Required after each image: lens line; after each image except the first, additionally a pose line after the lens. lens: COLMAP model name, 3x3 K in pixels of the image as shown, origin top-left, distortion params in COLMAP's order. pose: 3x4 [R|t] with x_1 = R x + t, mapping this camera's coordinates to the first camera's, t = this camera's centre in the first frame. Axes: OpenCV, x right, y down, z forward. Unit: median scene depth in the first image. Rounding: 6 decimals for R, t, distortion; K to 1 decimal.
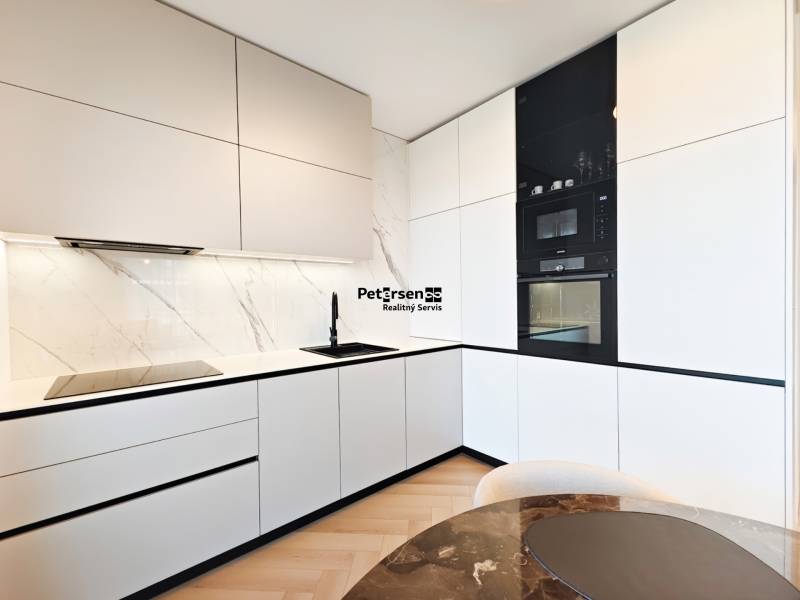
lens RADIAL K [[337.3, 0, 395.7], [0, 337.3, 306.2], [0, 0, 1]] dist [-0.003078, 0.000793]
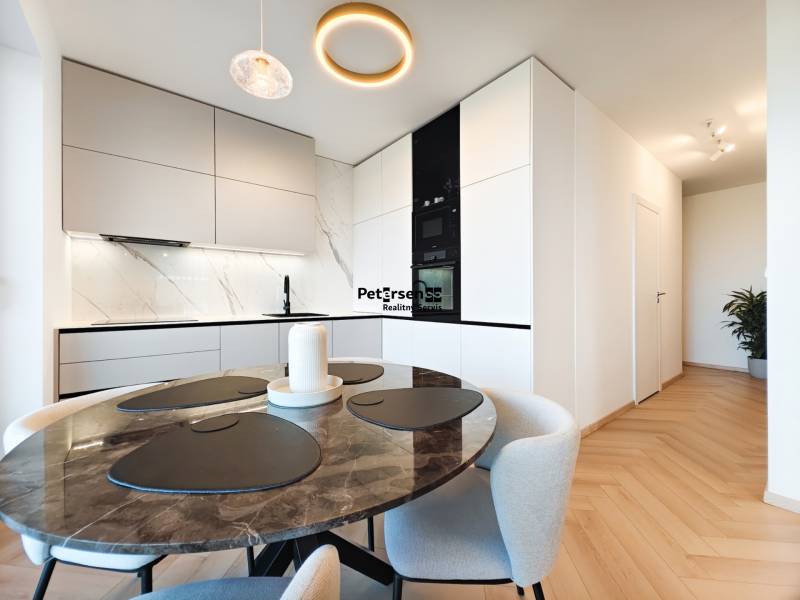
lens RADIAL K [[325.0, 0, 393.9], [0, 325.0, 296.4], [0, 0, 1]] dist [0.006887, -0.001334]
pose [[0.998668, 0.013239, -0.049864, 0.364783], [-0.014567, 0.999546, -0.026377, 0.084437], [0.049493, 0.027068, 0.998408, -0.369247]]
